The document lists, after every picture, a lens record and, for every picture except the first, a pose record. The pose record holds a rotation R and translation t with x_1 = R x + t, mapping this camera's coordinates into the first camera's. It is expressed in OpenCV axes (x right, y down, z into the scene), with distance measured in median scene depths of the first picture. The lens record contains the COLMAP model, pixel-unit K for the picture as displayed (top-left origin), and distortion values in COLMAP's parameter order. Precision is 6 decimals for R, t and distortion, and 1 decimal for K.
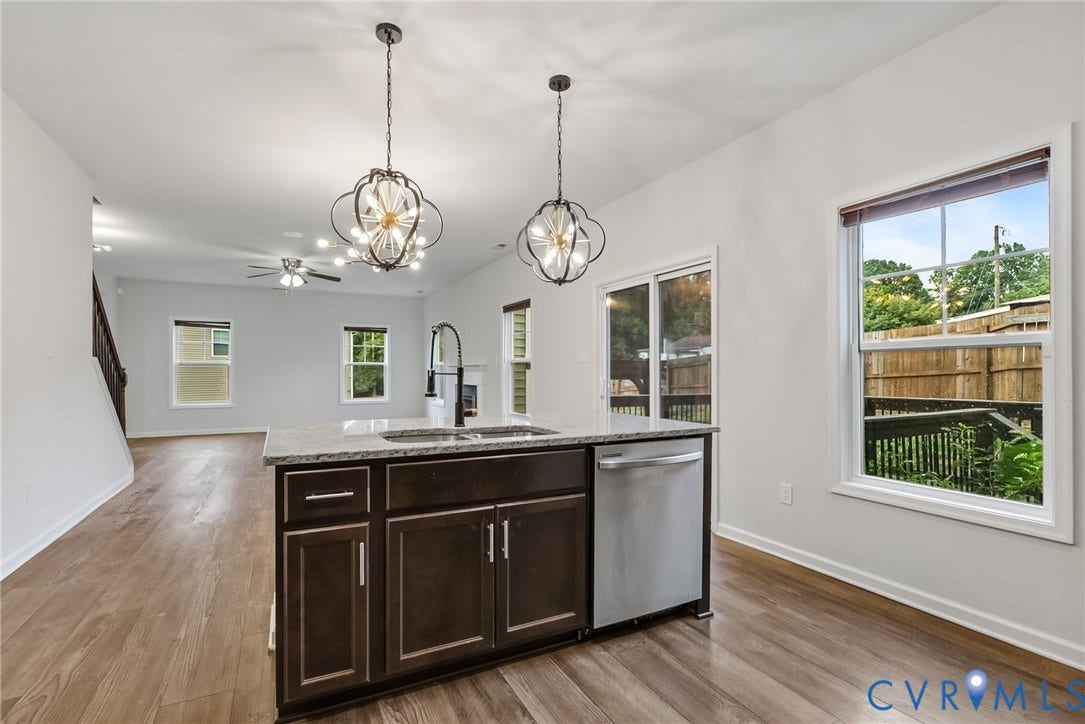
lens RADIAL K [[505.3, 0, 543.0], [0, 505.3, 371.0], [0, 0, 1]] dist [-0.010688, 0.002540]
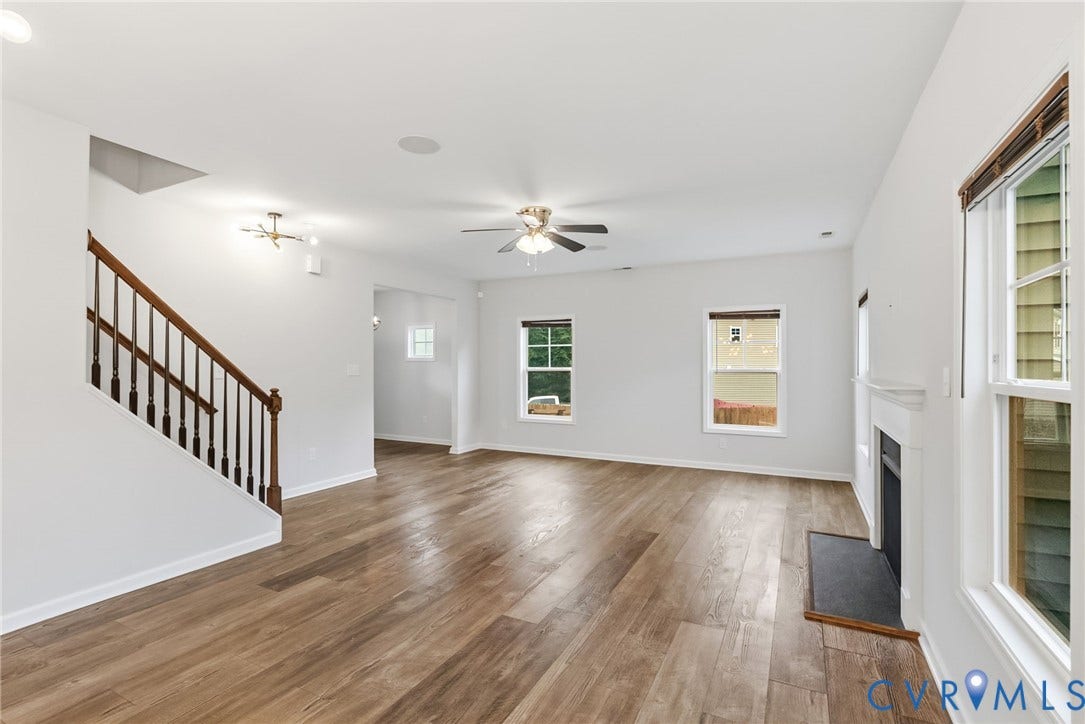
lens RADIAL K [[505.3, 0, 541.3], [0, 505.3, 361.1], [0, 0, 1]] dist [-0.010688, 0.002540]
pose [[0.573884, -0.006297, -0.818912, 0.016953], [-0.000439, 0.999968, -0.007997, -0.030433], [0.818936, 0.004949, 0.573863, 0.656657]]
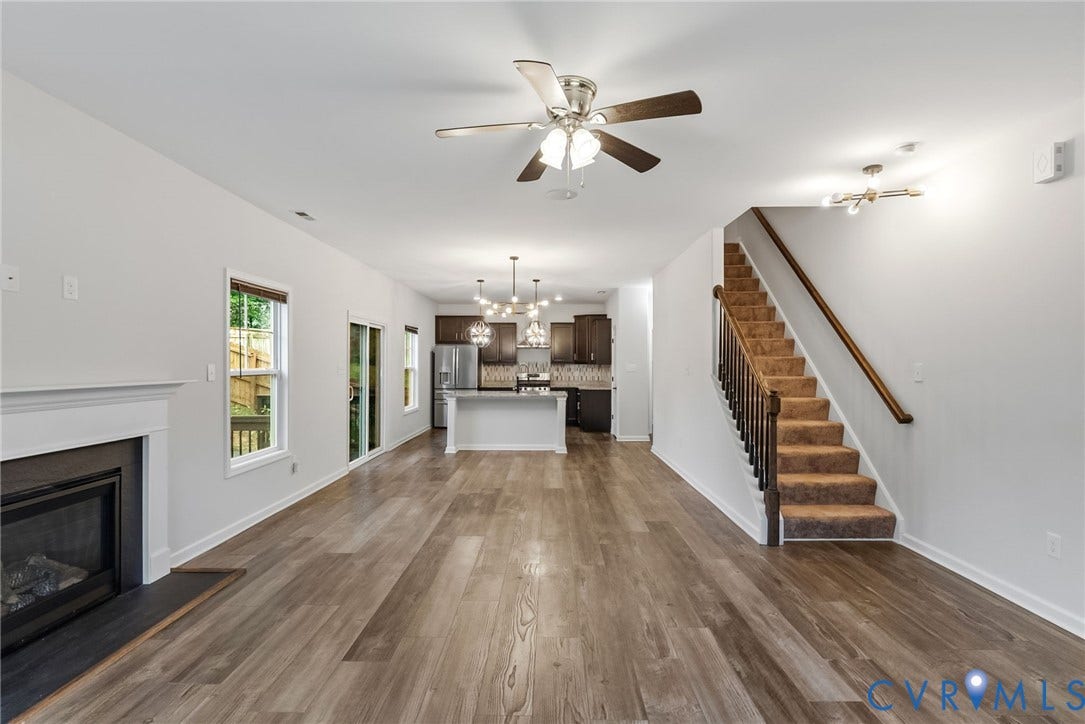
lens RADIAL K [[505.3, 0, 540.1], [0, 505.3, 357.0], [0, 0, 1]] dist [-0.010688, 0.002540]
pose [[-0.876769, 0.001516, 0.480909, -0.661415], [-0.002314, 0.999970, -0.007371, -0.033347], [-0.480906, -0.007575, -0.876740, 1.337177]]
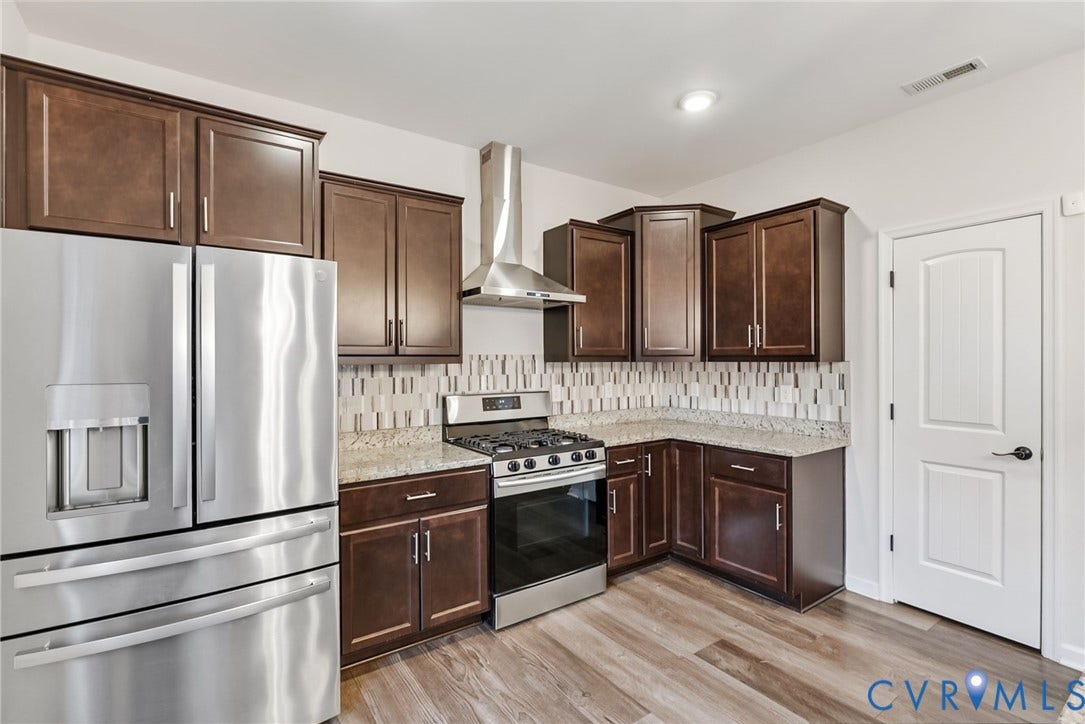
lens RADIAL K [[505.3, 0, 549.8], [0, 505.3, 360.4], [0, 0, 1]] dist [-0.010688, 0.002540]
pose [[-0.989861, 0.000328, -0.142041, 0.162922], [-0.000305, 0.999990, 0.004439, -0.026538], [0.142041, 0.004437, -0.989851, 0.377961]]
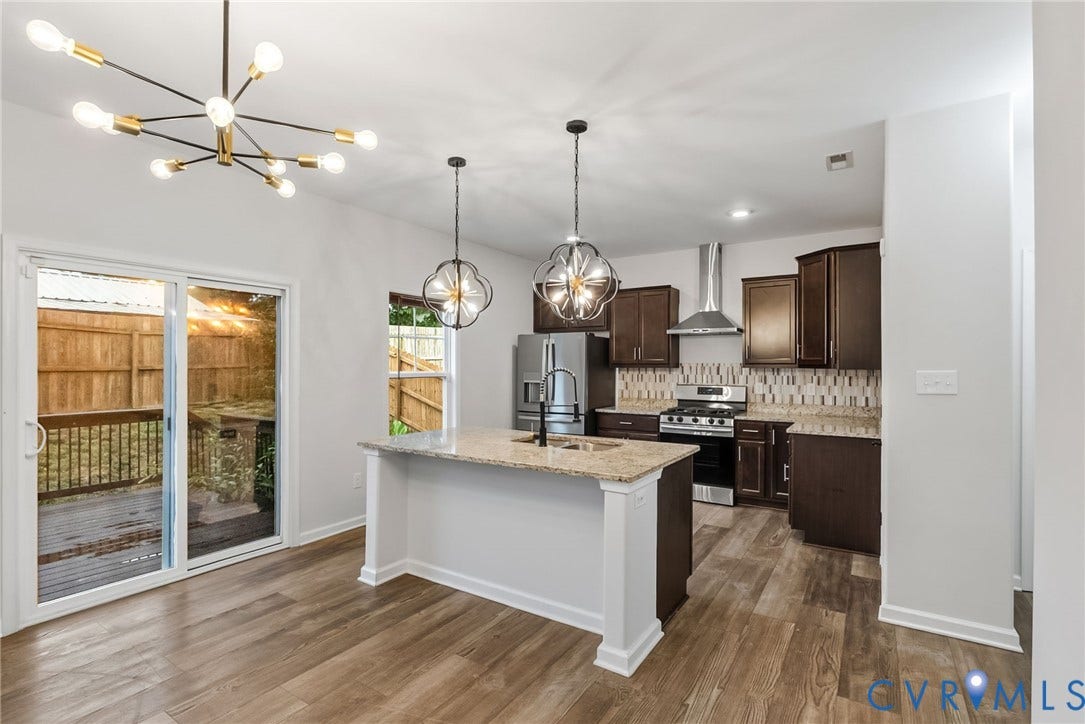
lens RADIAL K [[531.2, 0, 540.7], [0, 531.2, 358.8], [0, 0, 1]] dist [0.006886, 0.000180]
pose [[-0.495903, 0.005588, 0.868360, -0.454668], [-0.000974, 0.999975, -0.006991, -0.030380], [-0.868377, -0.004312, -0.495885, 0.566631]]
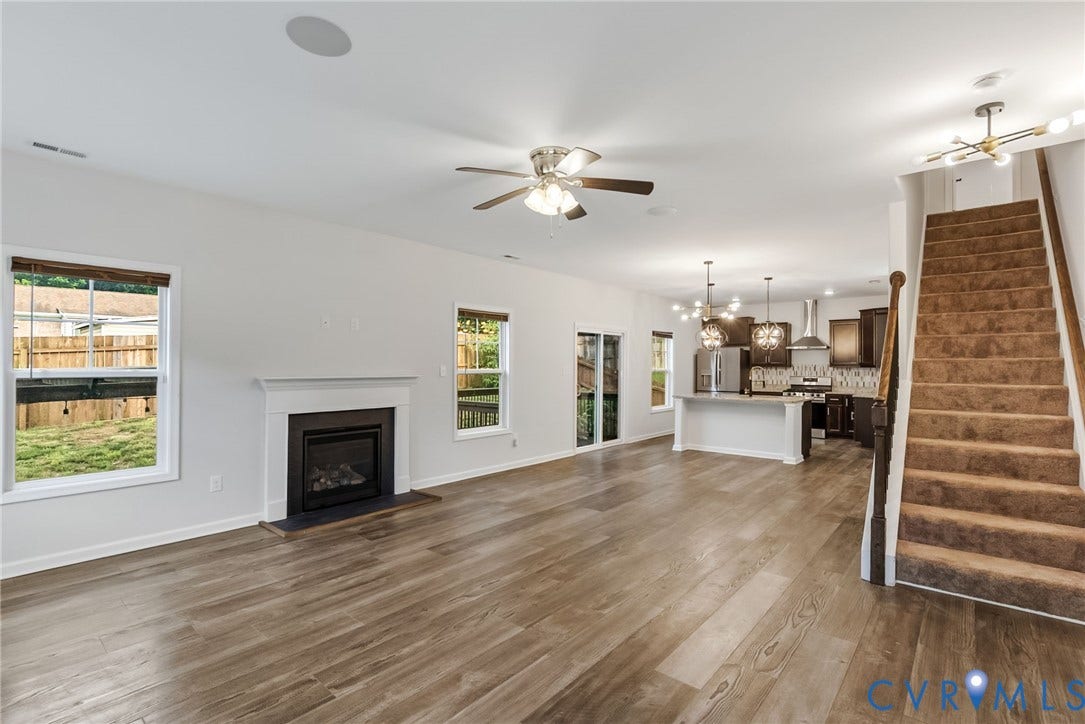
lens RADIAL K [[505.3, 0, 532.1], [0, 505.3, 358.4], [0, 0, 1]] dist [-0.010688, 0.002540]
pose [[-0.358645, 0.007380, 0.933445, -0.933801], [-0.001548, 0.999963, -0.008500, -0.034359], [-0.933473, -0.004494, -0.358620, 1.195690]]
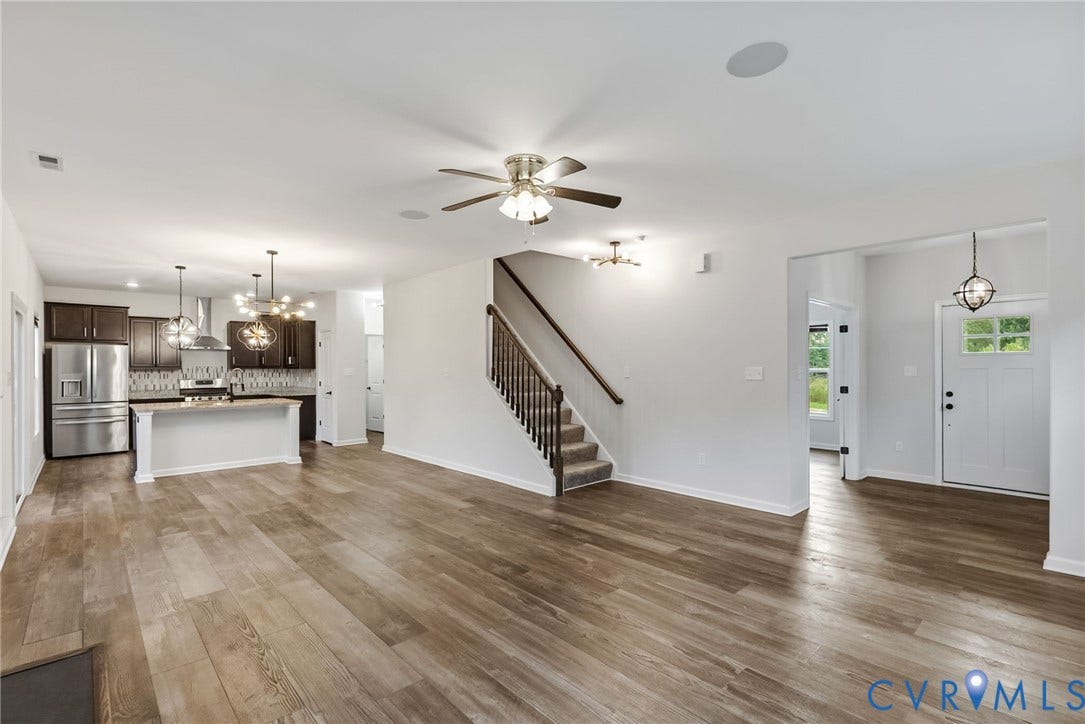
lens RADIAL K [[505.3, 0, 547.5], [0, 505.3, 367.8], [0, 0, 1]] dist [-0.010688, 0.002540]
pose [[-0.965238, 0.000355, -0.261373, -0.400798], [-0.001005, 0.999987, 0.005071, -0.033880], [0.261371, 0.005158, -0.965225, 1.479303]]
